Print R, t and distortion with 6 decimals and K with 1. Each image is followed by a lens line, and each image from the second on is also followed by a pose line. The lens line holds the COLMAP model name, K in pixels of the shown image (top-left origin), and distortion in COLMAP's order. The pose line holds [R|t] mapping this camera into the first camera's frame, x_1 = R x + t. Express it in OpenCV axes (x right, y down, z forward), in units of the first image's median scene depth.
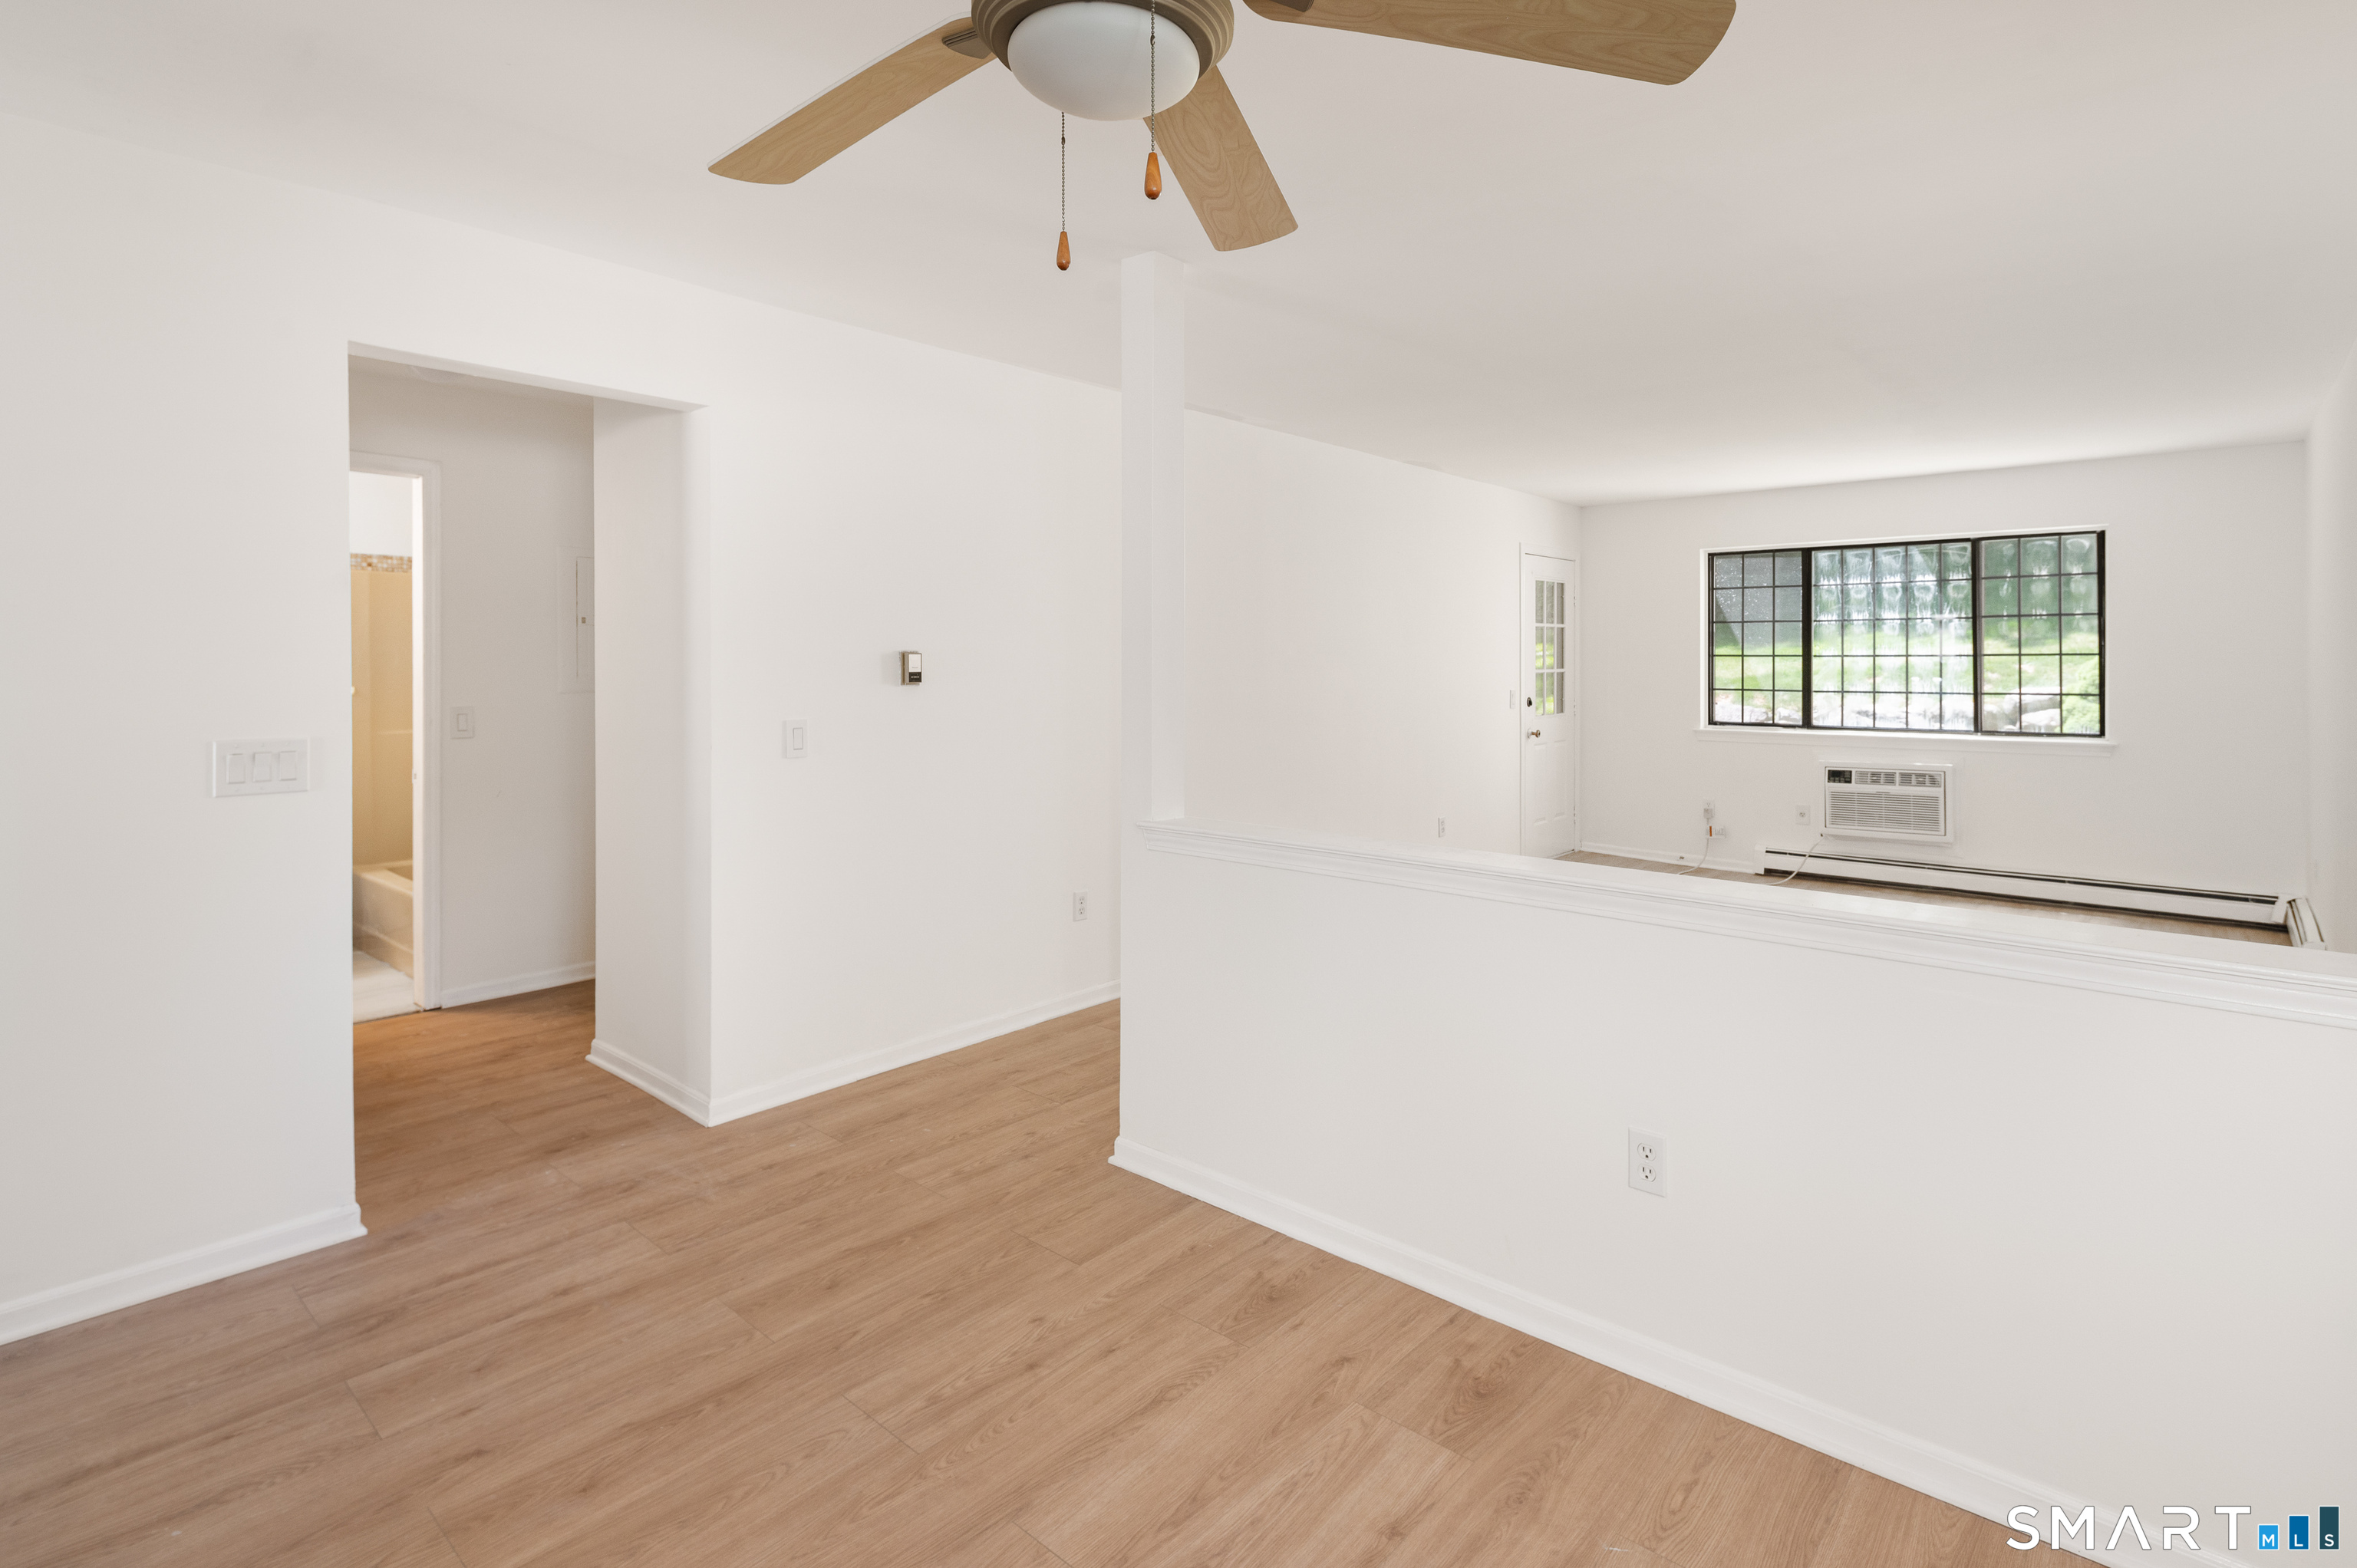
lens RADIAL K [[1157.7, 0, 1183.2], [0, 1157.7, 660.7], [0, 0, 1]] dist [0.001496, -0.002089]
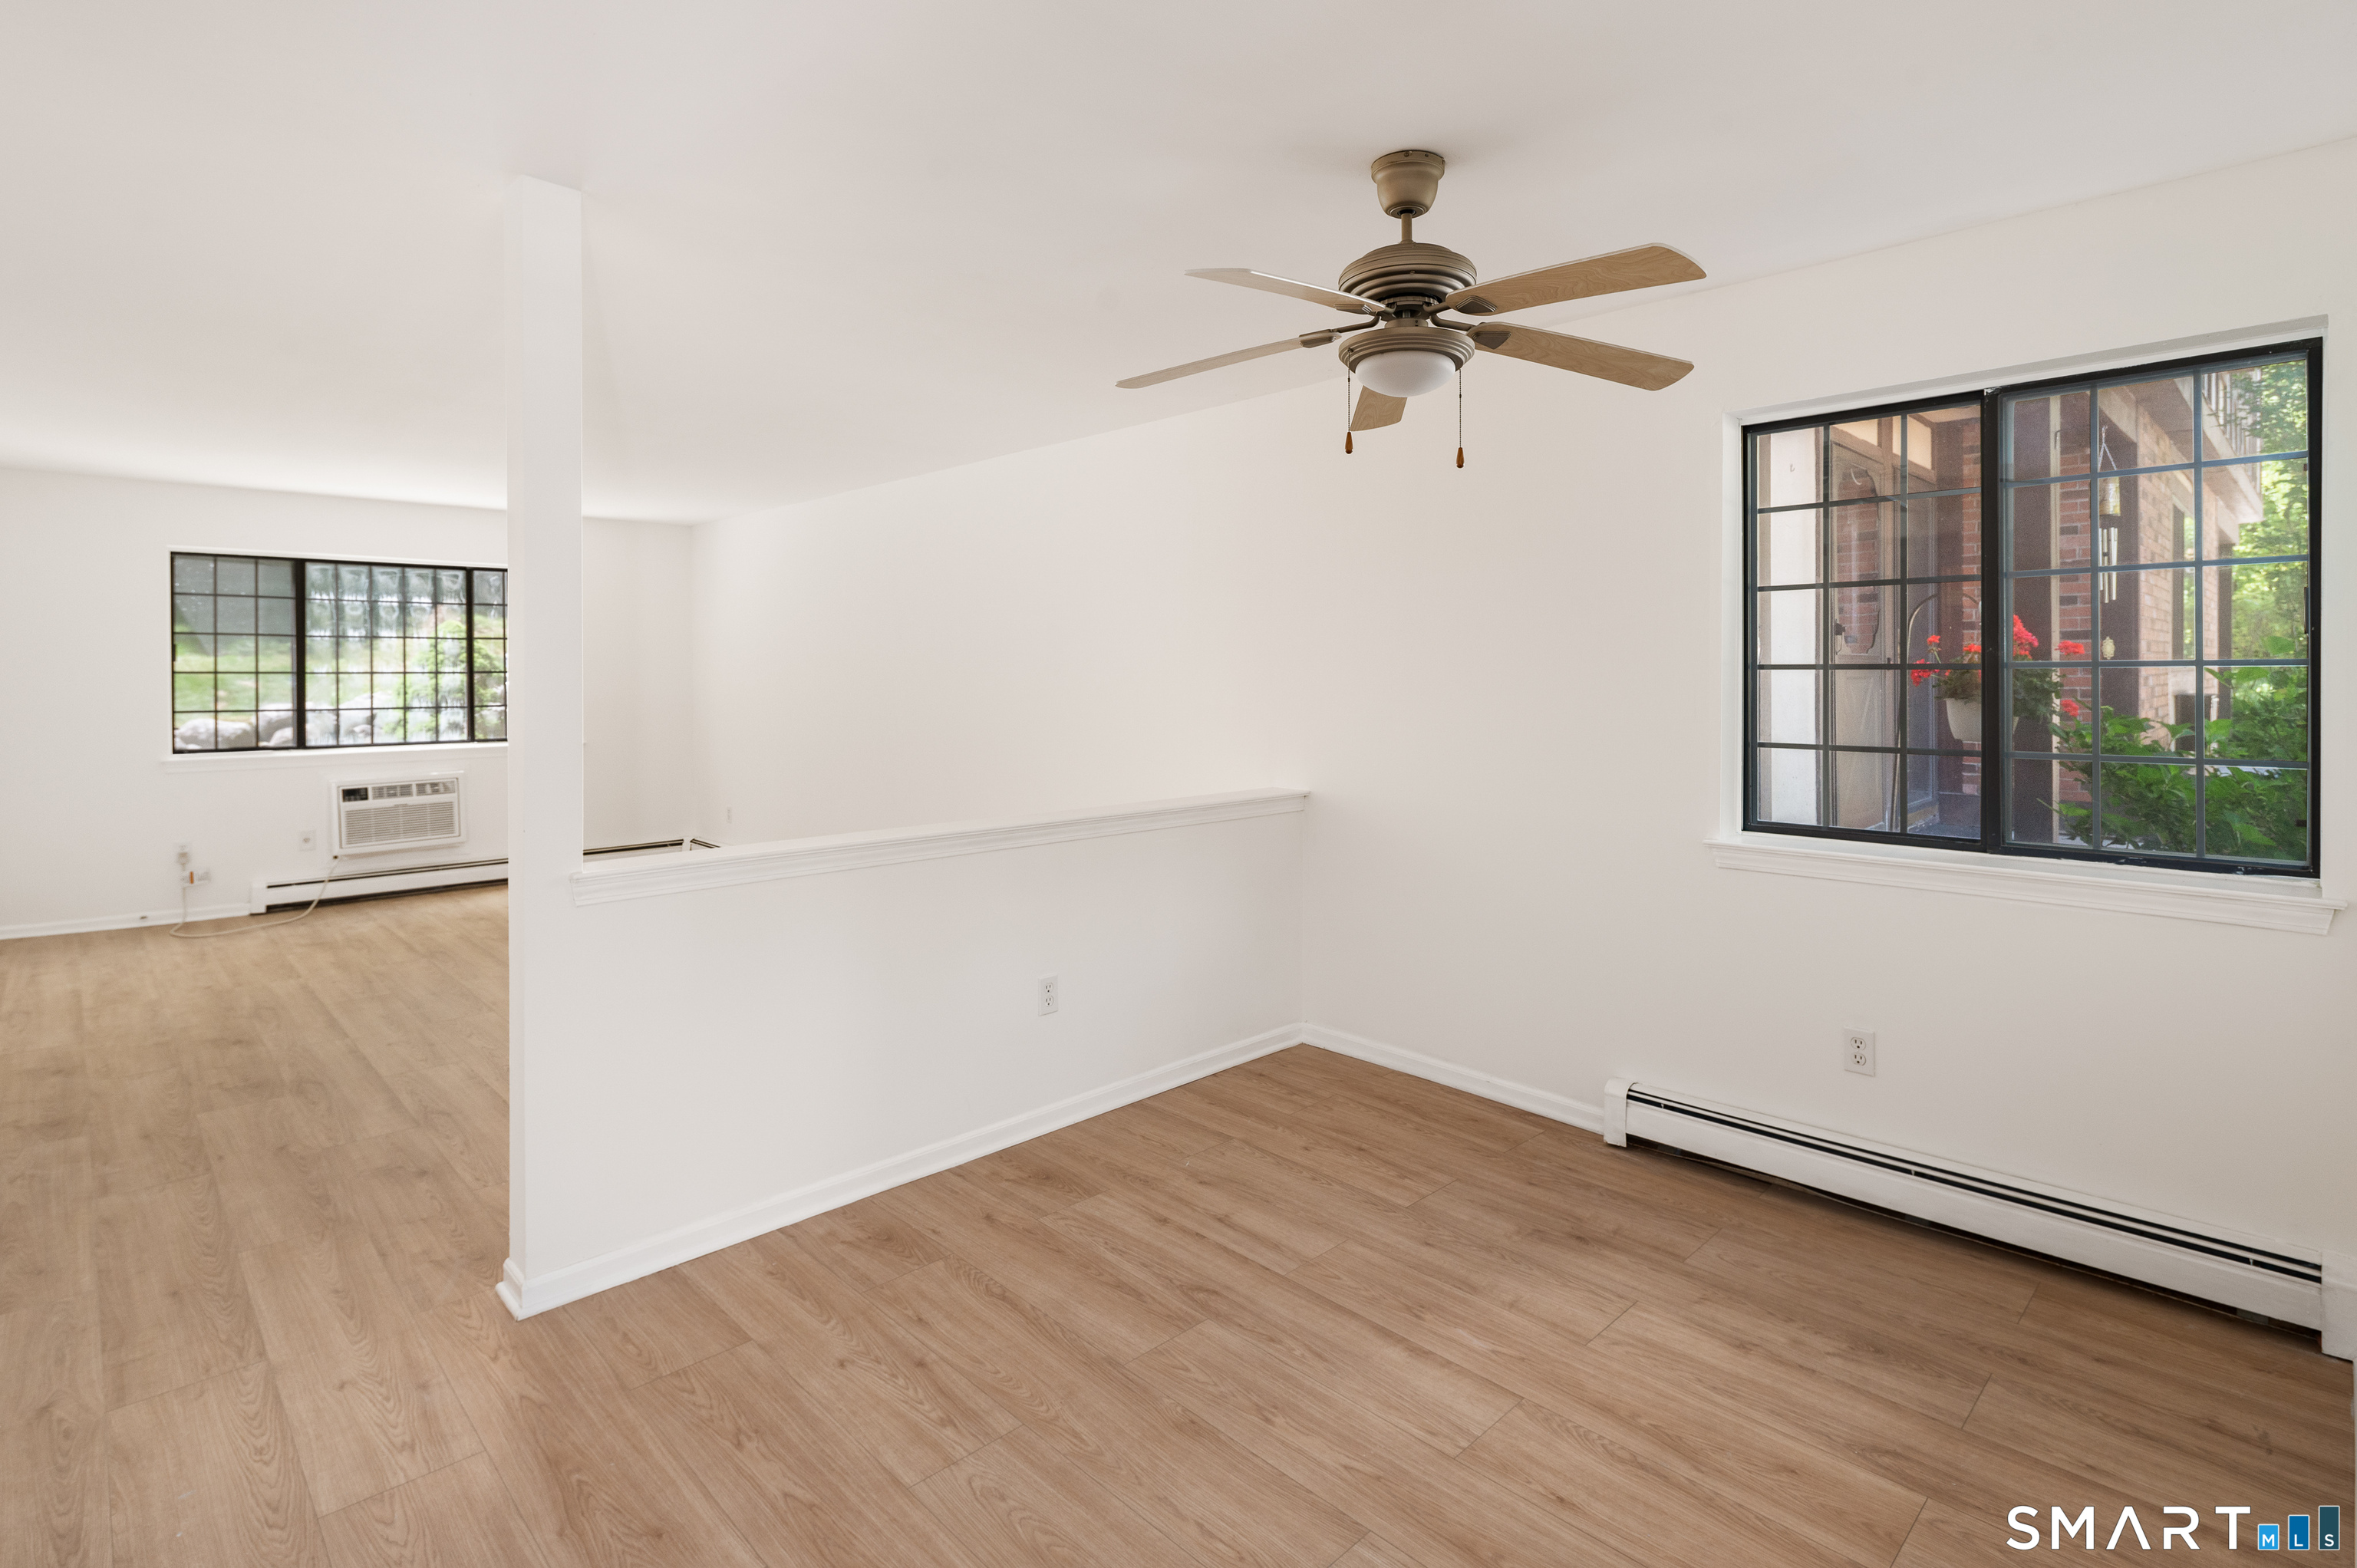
lens RADIAL K [[1157.7, 0, 1183.2], [0, 1157.7, 660.7], [0, 0, 1]] dist [0.001496, -0.002089]
pose [[0.071438, 0.009530, 0.997400, -0.374711], [0.004528, 0.999941, -0.009879, -0.001532], [-0.997435, 0.005222, 0.071390, 0.225545]]
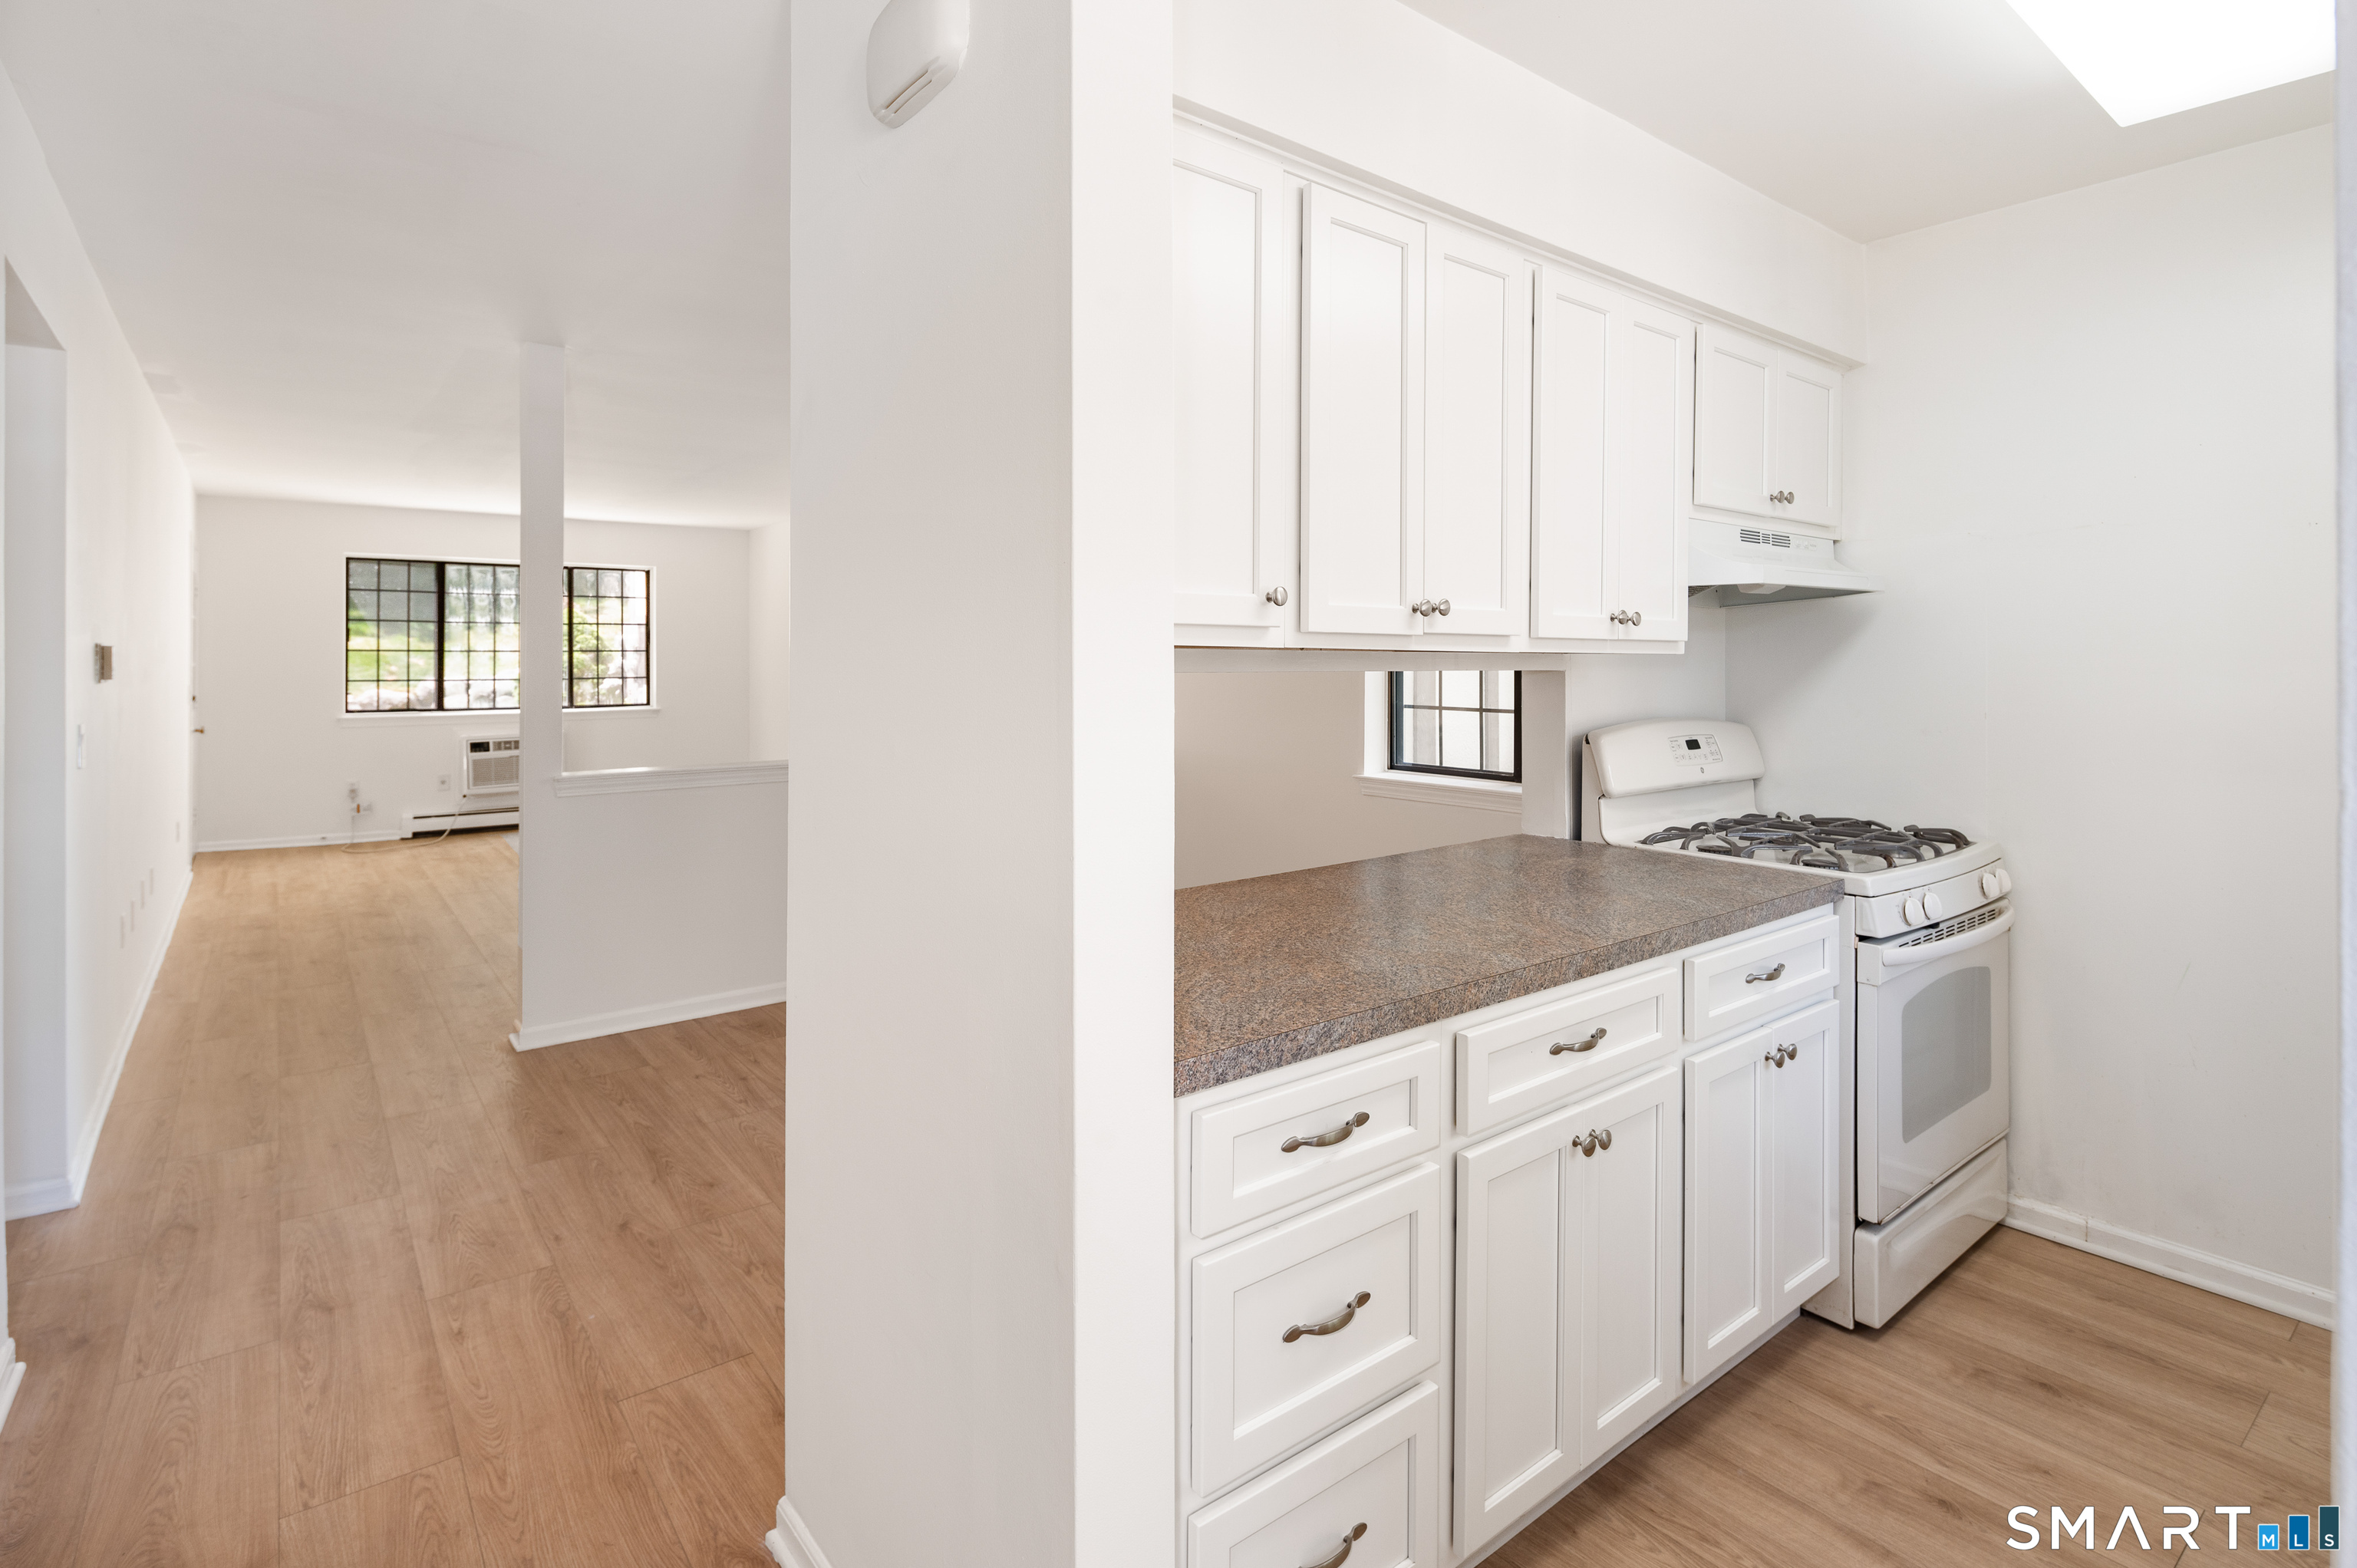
lens RADIAL K [[1158.9, 0, 1191.3], [0, 1158.9, 632.9], [0, 0, 1]] dist [-0.000814, -0.000614]
pose [[0.170633, 0.019258, 0.985146, -0.546559], [-0.000239, 0.999810, -0.019503, 0.000423], [-0.985335, 0.003092, 0.170605, 0.026210]]
